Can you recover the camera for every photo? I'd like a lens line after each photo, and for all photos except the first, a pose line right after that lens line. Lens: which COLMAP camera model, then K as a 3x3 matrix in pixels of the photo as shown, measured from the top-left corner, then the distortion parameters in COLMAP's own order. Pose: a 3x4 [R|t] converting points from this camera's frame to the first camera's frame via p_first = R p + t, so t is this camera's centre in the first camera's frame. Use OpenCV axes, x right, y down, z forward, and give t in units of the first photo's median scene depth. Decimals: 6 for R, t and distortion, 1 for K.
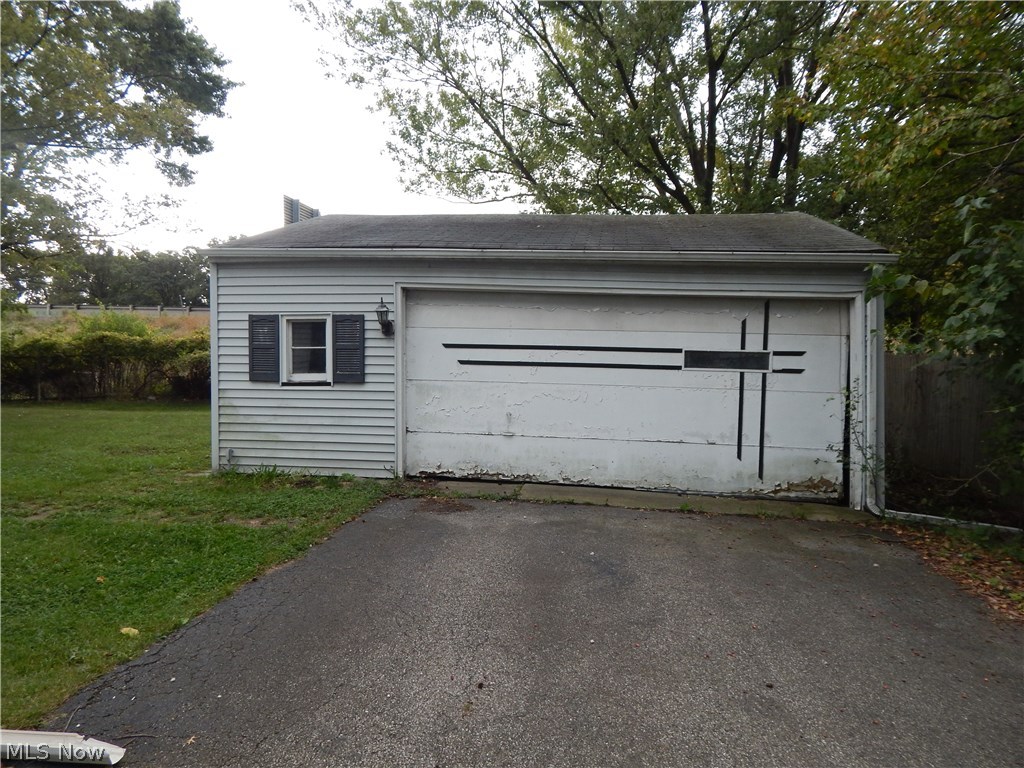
lens RADIAL K [[664.4, 0, 513.0], [0, 664.4, 379.7], [0, 0, 1]] dist [0.002828, -0.002995]
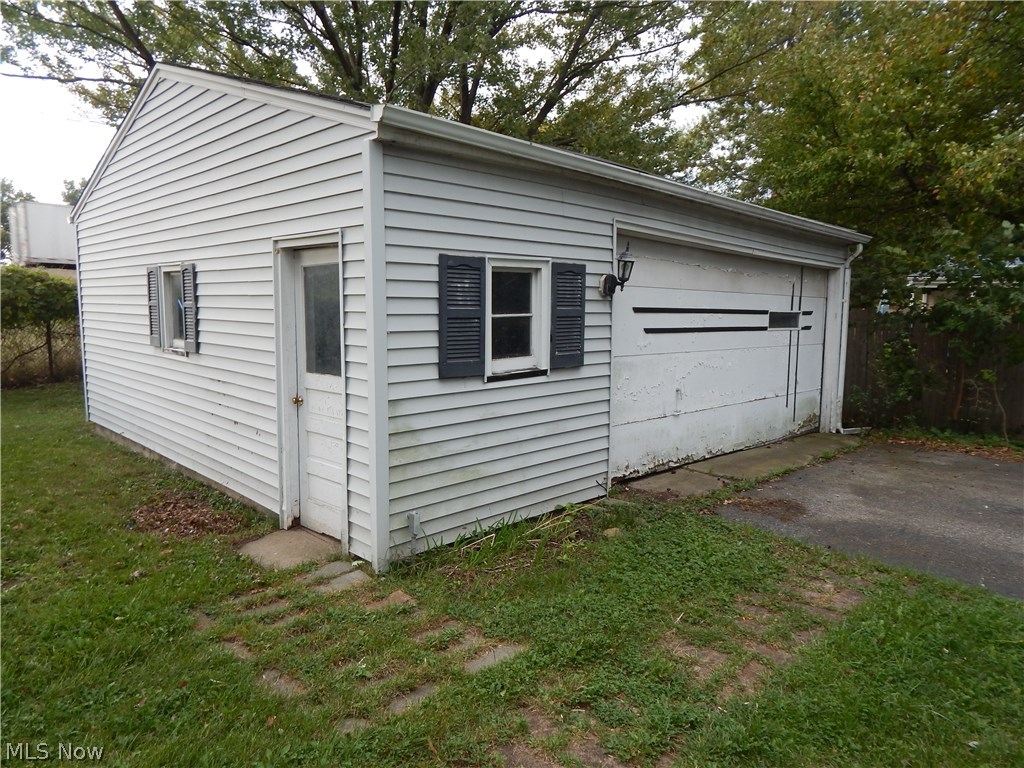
lens RADIAL K [[664.4, 0, 512.5], [0, 664.4, 383.2], [0, 0, 1]] dist [0.002828, -0.002995]
pose [[0.616457, -0.097047, 0.781385, -0.797477], [0.044846, 0.995092, 0.088209, -0.040827], [-0.786111, -0.019335, 0.617783, 0.636549]]
